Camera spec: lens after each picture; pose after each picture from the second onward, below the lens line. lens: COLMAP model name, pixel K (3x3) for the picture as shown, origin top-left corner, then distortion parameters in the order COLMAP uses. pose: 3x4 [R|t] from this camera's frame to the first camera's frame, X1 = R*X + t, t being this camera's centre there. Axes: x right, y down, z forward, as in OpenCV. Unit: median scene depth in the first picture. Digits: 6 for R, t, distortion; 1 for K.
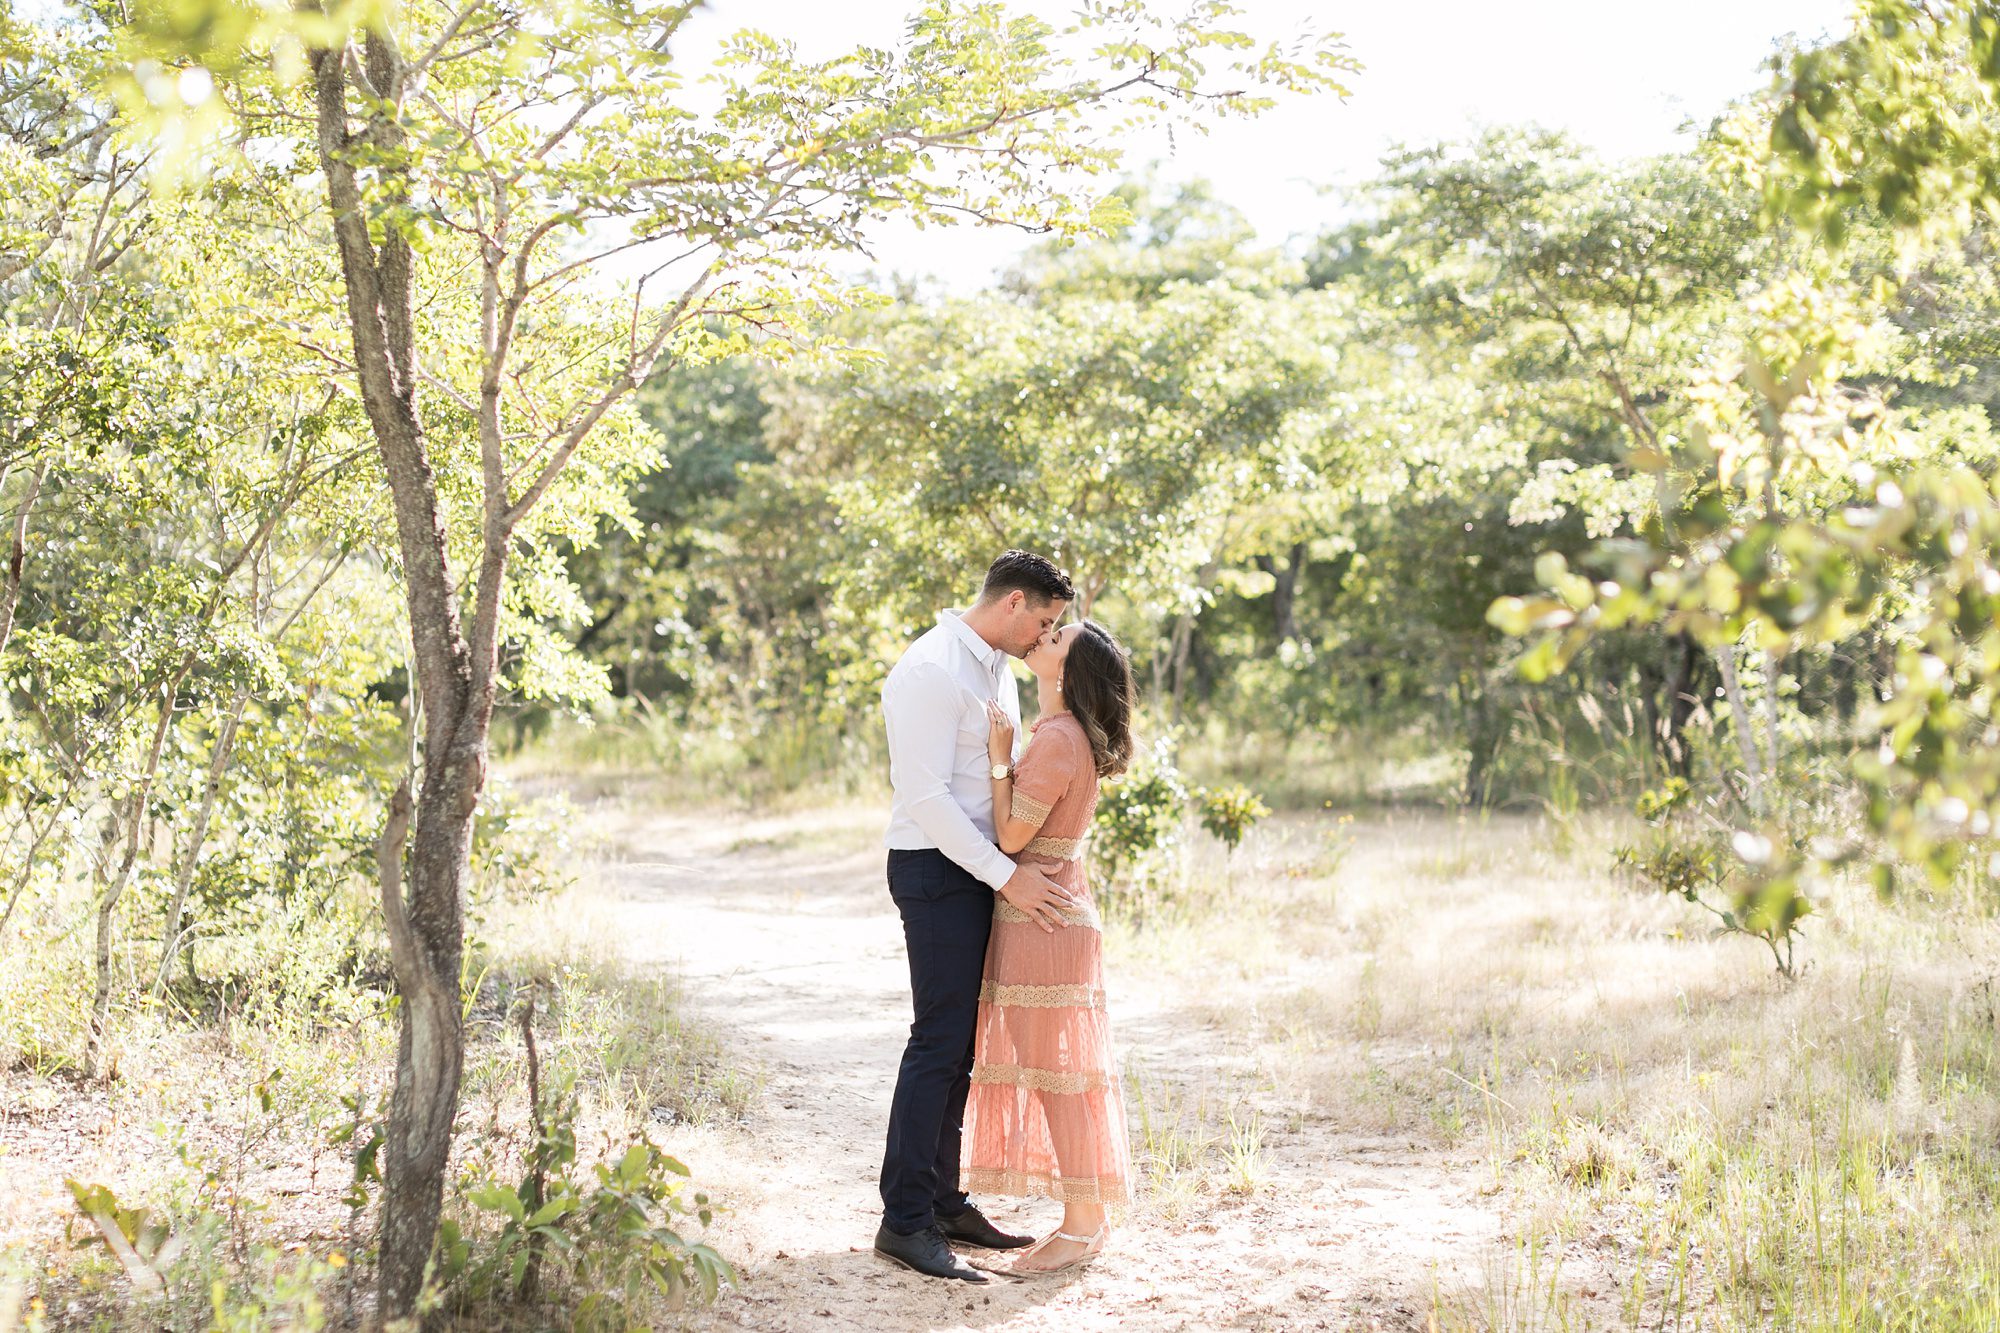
lens RADIAL K [[2870.8, 0, 1000.0], [0, 2870.8, 666.5], [0, 0, 1]] dist [-0.000971, -0.021280]
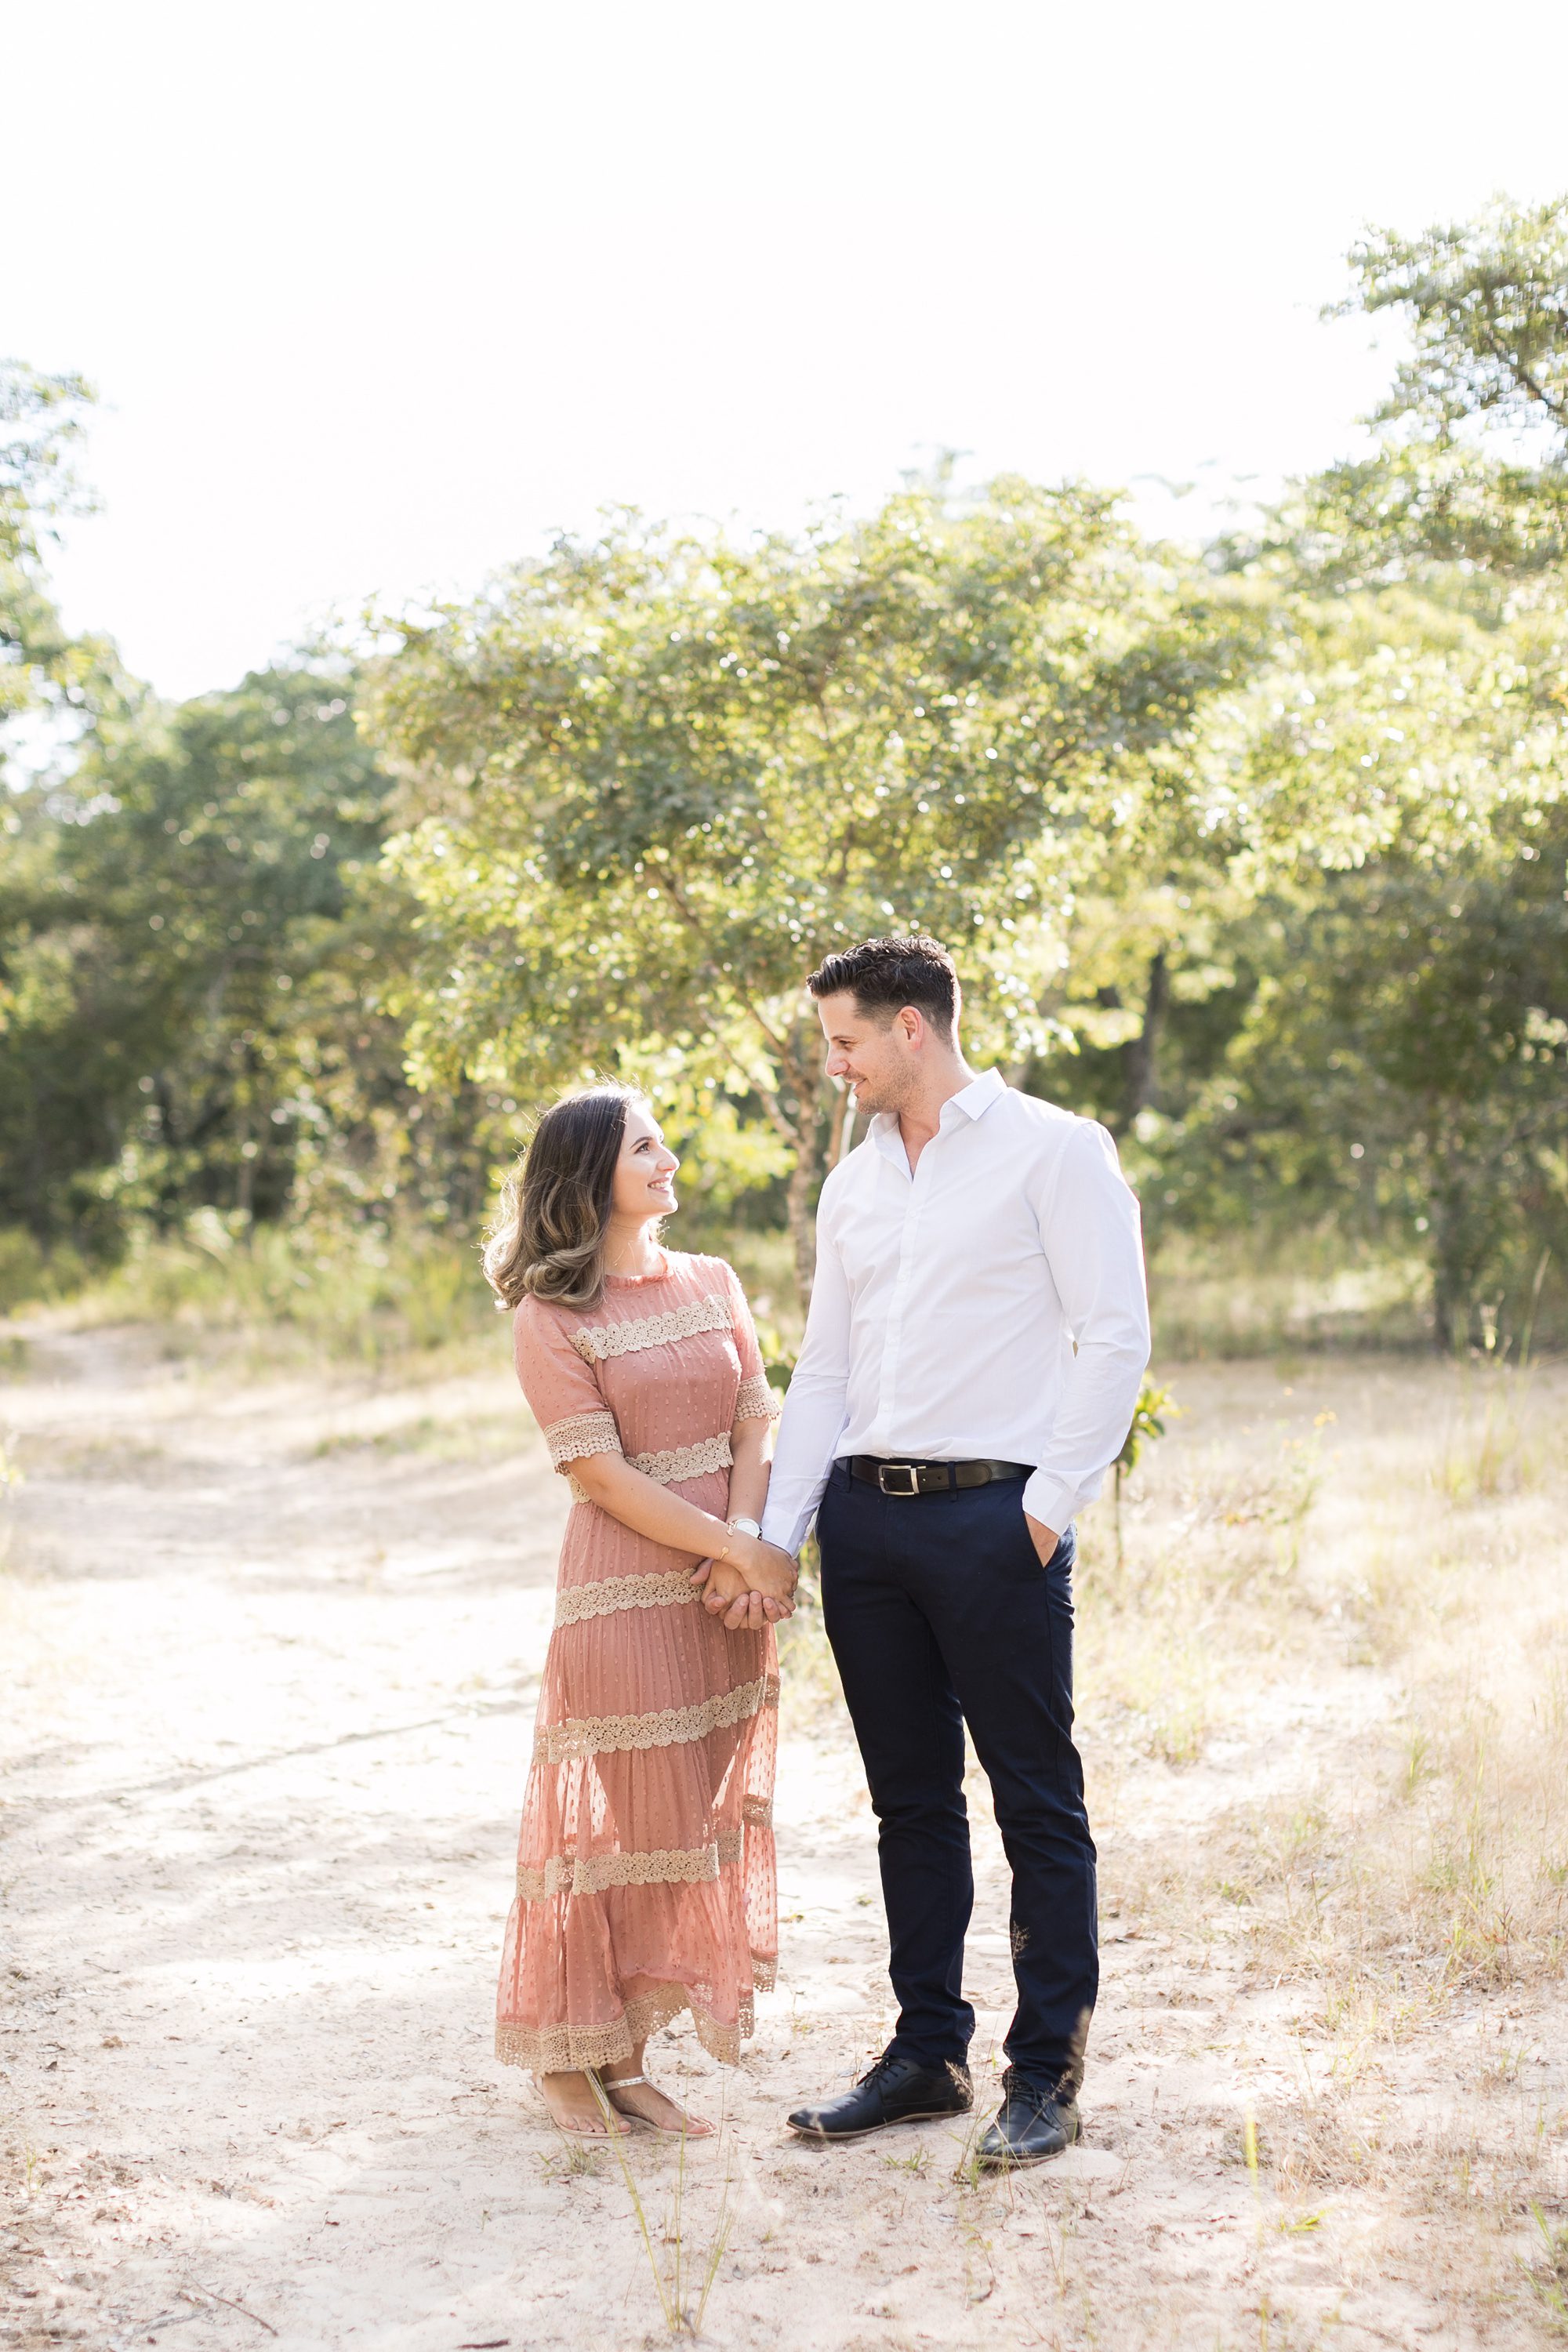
lens RADIAL K [[3376.0, 0, 784.0], [0, 3376.0, 1176.0], [0, 0, 1]] dist [-0.000971, -0.021280]
pose [[0.999734, -0.023055, 0.001019, 0.014403], [0.023048, 0.999714, 0.006360, -0.000567], [-0.001165, -0.006335, 0.999979, 0.321586]]
